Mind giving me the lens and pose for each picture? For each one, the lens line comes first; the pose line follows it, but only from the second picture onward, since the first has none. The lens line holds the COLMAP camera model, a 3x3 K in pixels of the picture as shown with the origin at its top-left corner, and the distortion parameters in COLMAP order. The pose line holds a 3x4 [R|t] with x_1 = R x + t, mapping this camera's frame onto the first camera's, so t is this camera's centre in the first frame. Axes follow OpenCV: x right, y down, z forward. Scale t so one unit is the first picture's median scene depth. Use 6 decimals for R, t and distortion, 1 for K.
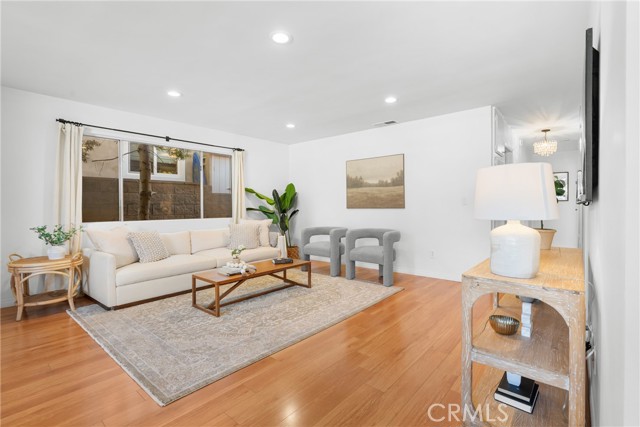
lens RADIAL K [[299.0, 0, 319.7], [0, 299.0, 209.7], [0, 0, 1]] dist [-0.010128, 0.000440]
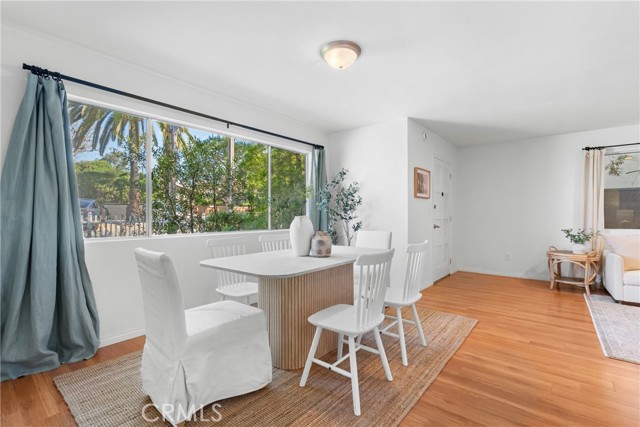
lens RADIAL K [[299.0, 0, 319.7], [0, 299.0, 209.7], [0, 0, 1]] dist [-0.010128, 0.000440]
pose [[0.019287, -0.012234, -0.999739, 0.369827], [-0.013848, 0.999826, -0.012502, -0.001285], [0.999718, 0.014086, 0.019114, -0.173701]]
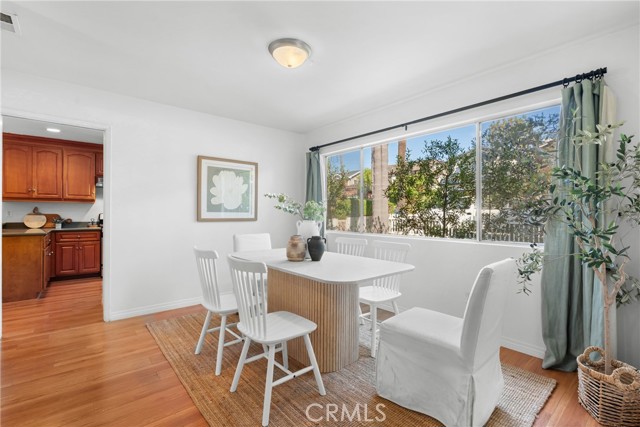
lens RADIAL K [[296.6, 0, 320.0], [0, 296.6, 213.5], [0, 0, 1]] dist [0.001135, -0.000149]
pose [[-0.985646, -0.002704, 0.168802, -0.434381], [-0.000753, 0.999932, 0.011620, -0.019083], [-0.168822, 0.011326, -0.985581, 0.476241]]
